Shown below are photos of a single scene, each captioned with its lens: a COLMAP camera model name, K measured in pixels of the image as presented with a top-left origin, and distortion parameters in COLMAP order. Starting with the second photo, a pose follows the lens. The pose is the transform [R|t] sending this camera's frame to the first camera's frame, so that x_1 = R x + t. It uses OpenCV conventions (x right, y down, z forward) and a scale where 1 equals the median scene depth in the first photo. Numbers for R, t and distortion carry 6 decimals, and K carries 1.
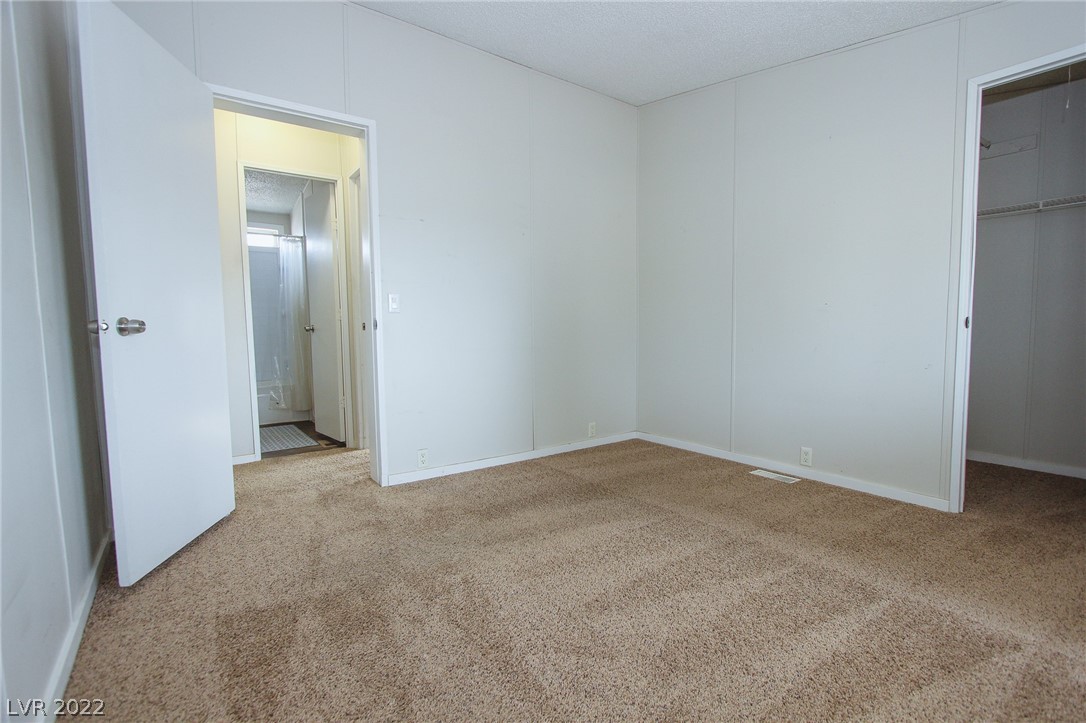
lens RADIAL K [[496.8, 0, 554.3], [0, 496.8, 362.4], [0, 0, 1]] dist [-0.009188, 0.000712]
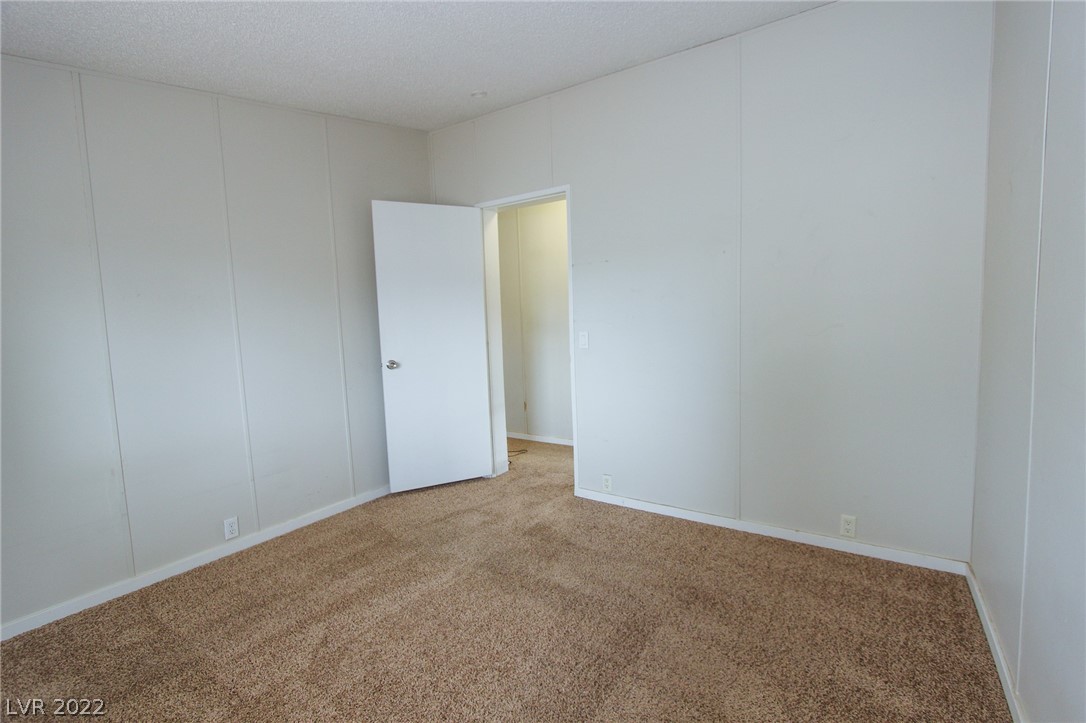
lens RADIAL K [[496.8, 0, 549.2], [0, 496.8, 356.8], [0, 0, 1]] dist [-0.009188, 0.000712]
pose [[0.338914, 0.074303, -0.937879, 0.860309], [-0.039258, 0.997125, 0.064810, -0.181960], [0.939998, 0.014854, 0.340856, 0.647681]]
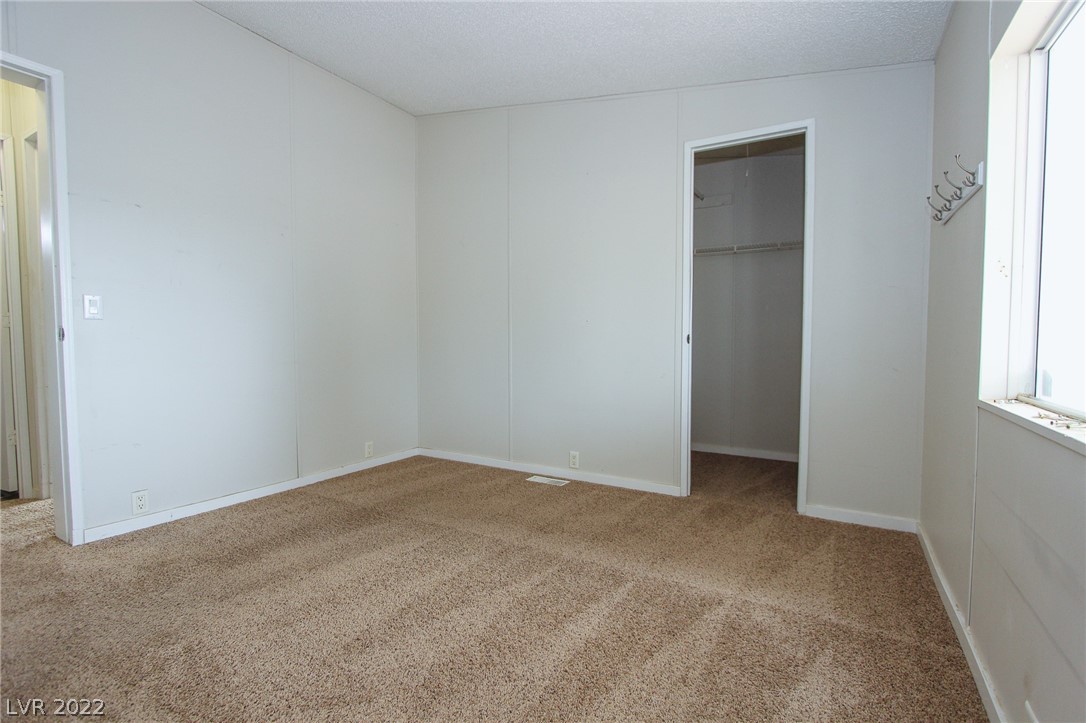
lens RADIAL K [[496.8, 0, 551.8], [0, 496.8, 362.9], [0, 0, 1]] dist [-0.009188, 0.000712]
pose [[0.919067, -0.009003, 0.393998, 0.041008], [0.019184, 0.999576, -0.021910, -0.000856], [-0.393634, 0.027695, 0.918850, 0.005514]]
